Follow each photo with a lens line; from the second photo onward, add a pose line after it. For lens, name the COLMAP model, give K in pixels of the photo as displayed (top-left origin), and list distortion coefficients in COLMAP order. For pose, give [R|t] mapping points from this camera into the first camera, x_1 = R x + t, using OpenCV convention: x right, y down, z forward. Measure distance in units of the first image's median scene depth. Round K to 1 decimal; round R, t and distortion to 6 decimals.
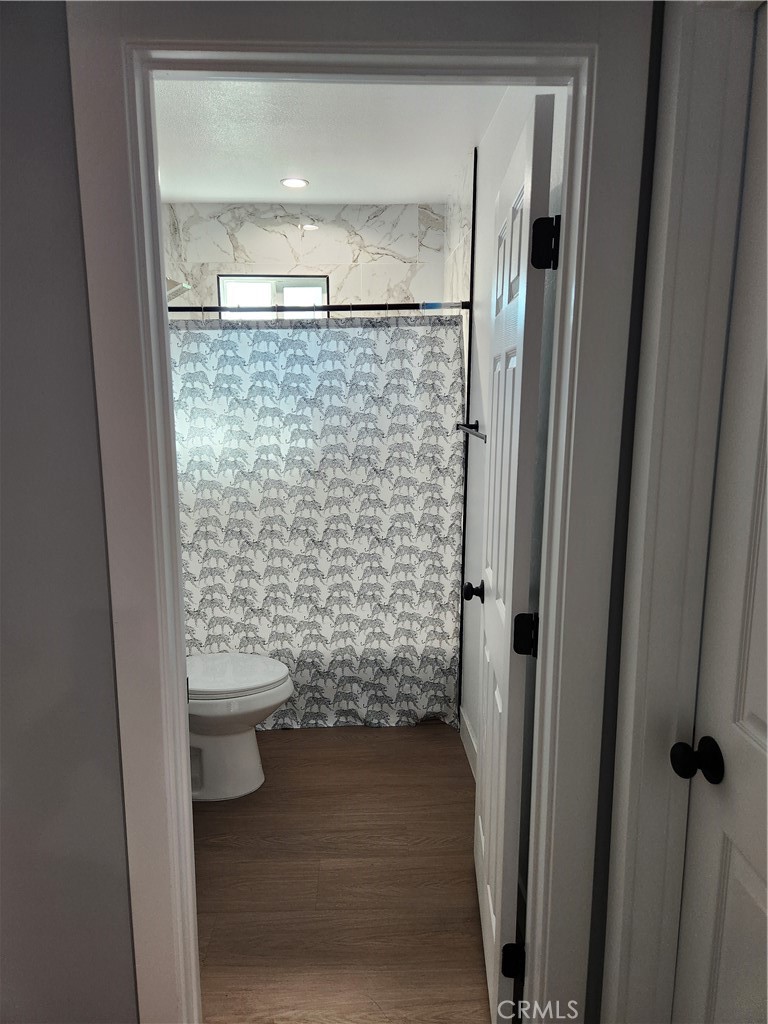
lens RADIAL K [[696.7, 0, 384.7], [0, 696.7, 511.2], [0, 0, 1]] dist [0.041689, -0.016117]
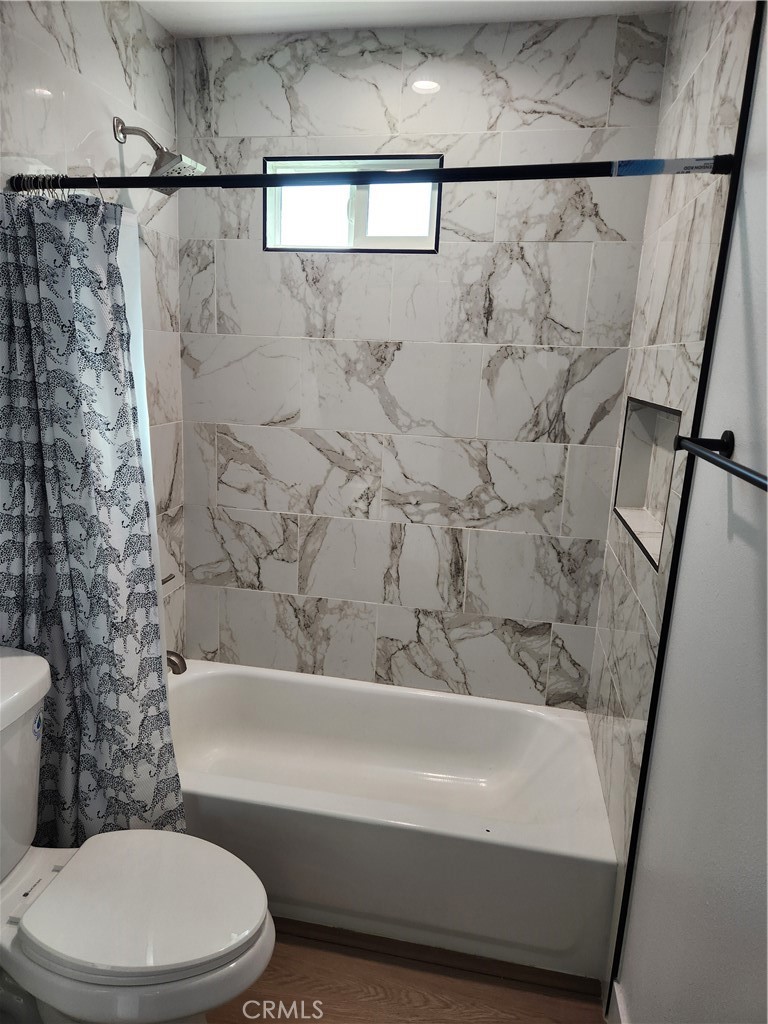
lens RADIAL K [[696.7, 0, 382.2], [0, 696.7, 516.8], [0, 0, 1]] dist [0.041689, -0.016117]
pose [[0.976285, 0.085314, -0.198968, 0.011740], [-0.076576, 0.995747, 0.051219, -0.064501], [0.202492, -0.034768, 0.978667, 0.411213]]
